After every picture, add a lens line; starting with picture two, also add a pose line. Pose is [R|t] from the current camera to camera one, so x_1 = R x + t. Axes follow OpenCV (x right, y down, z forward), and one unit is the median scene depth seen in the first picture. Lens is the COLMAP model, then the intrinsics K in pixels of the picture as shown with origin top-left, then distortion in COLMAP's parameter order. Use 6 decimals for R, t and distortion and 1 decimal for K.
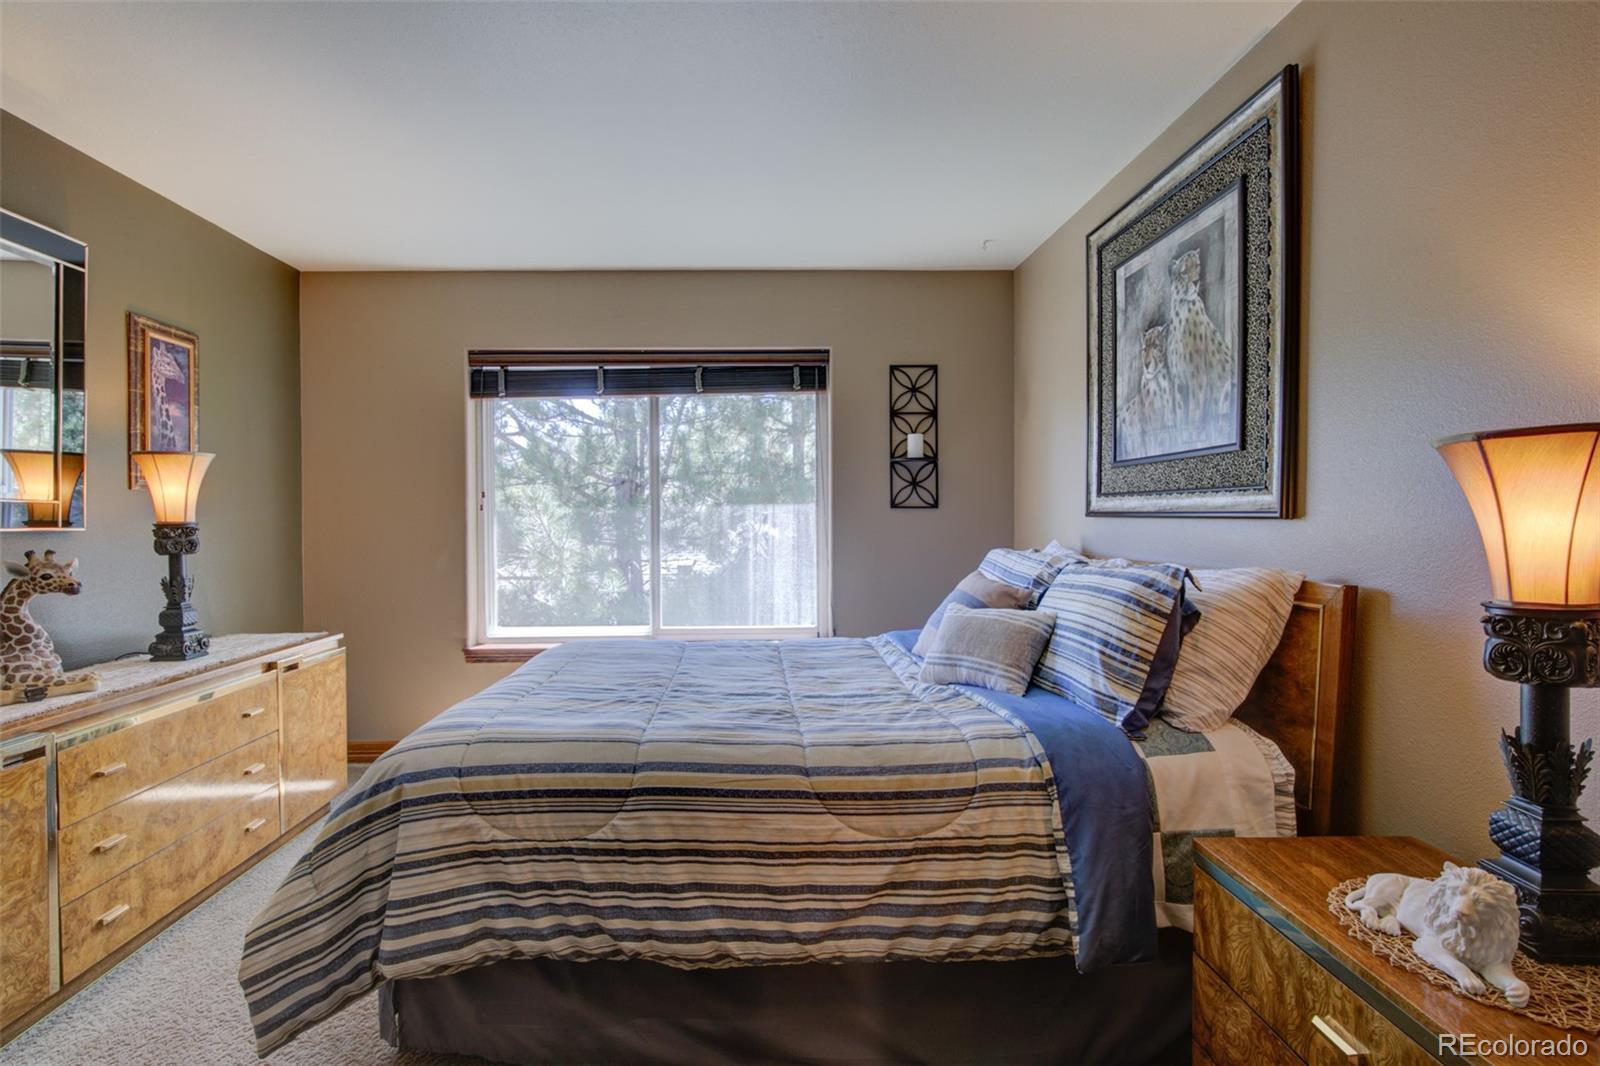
lens RADIAL K [[731.8, 0, 797.3], [0, 731.8, 523.2], [0, 0, 1]] dist [-0.000074, 0.000943]
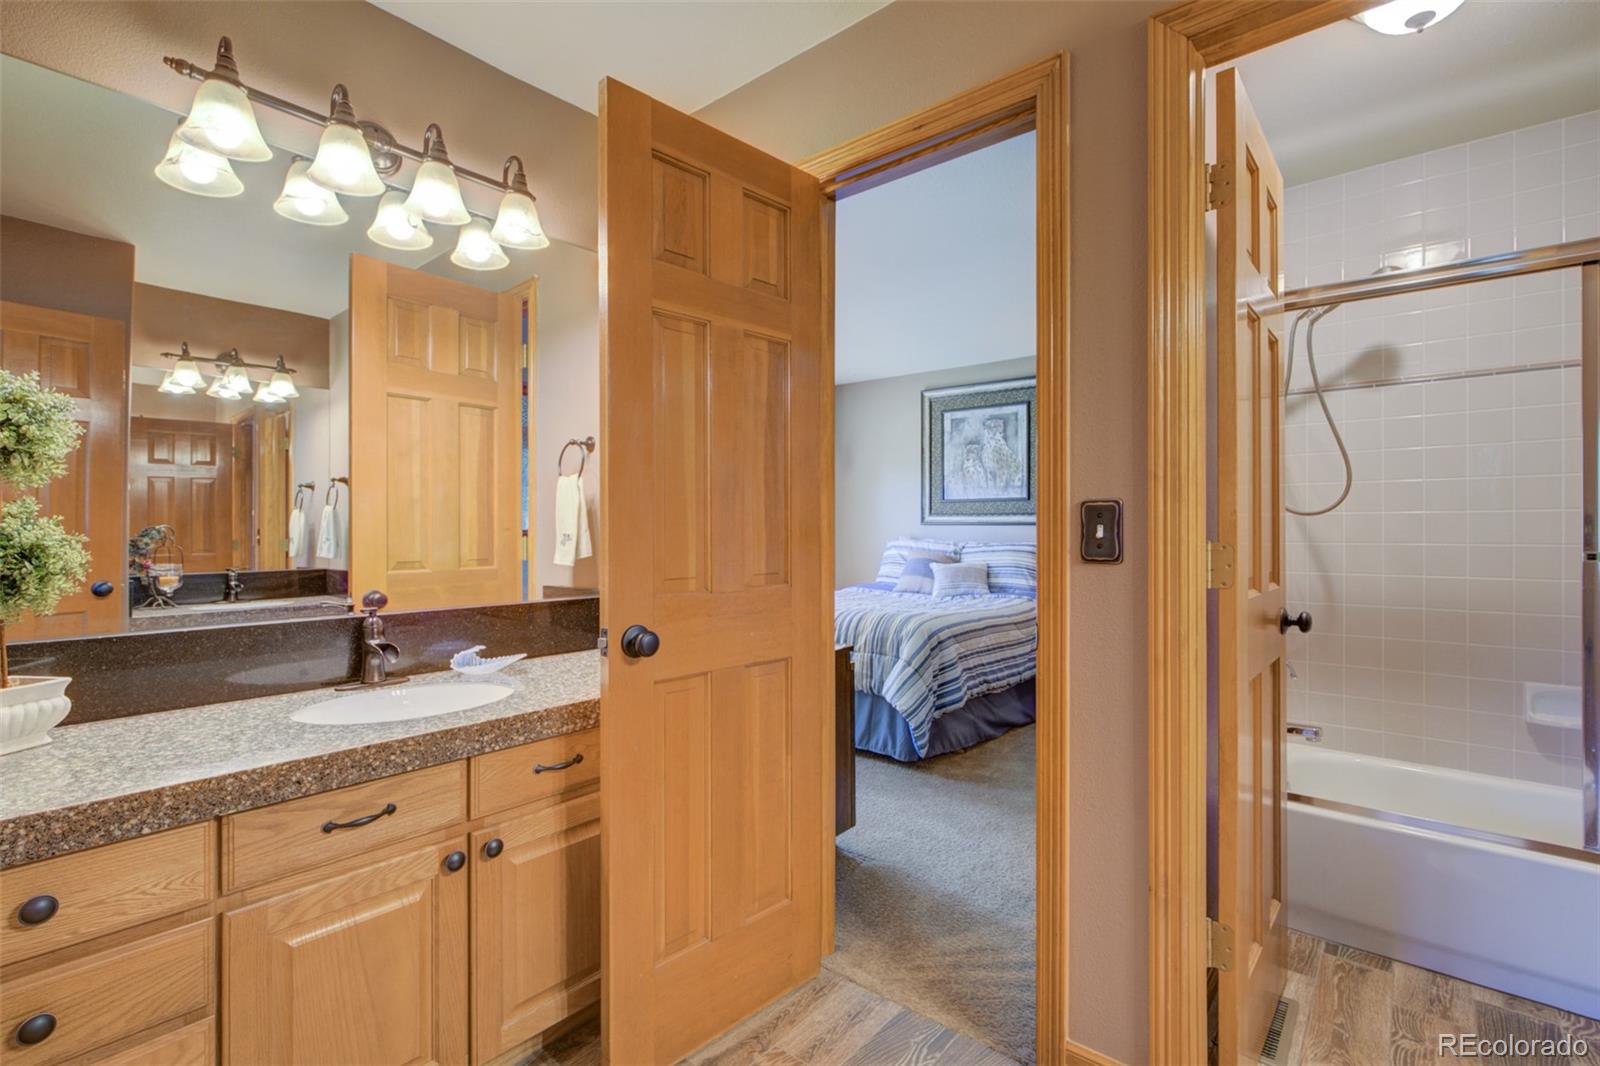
lens RADIAL K [[731.8, 0, 800.2], [0, 731.8, 527.5], [0, 0, 1]] dist [-0.000074, 0.000943]
pose [[0.646069, 0.012826, 0.763172, -1.795448], [0.003398, 0.999801, -0.019680, 0.048213], [-0.763272, 0.015308, 0.645896, -0.106988]]
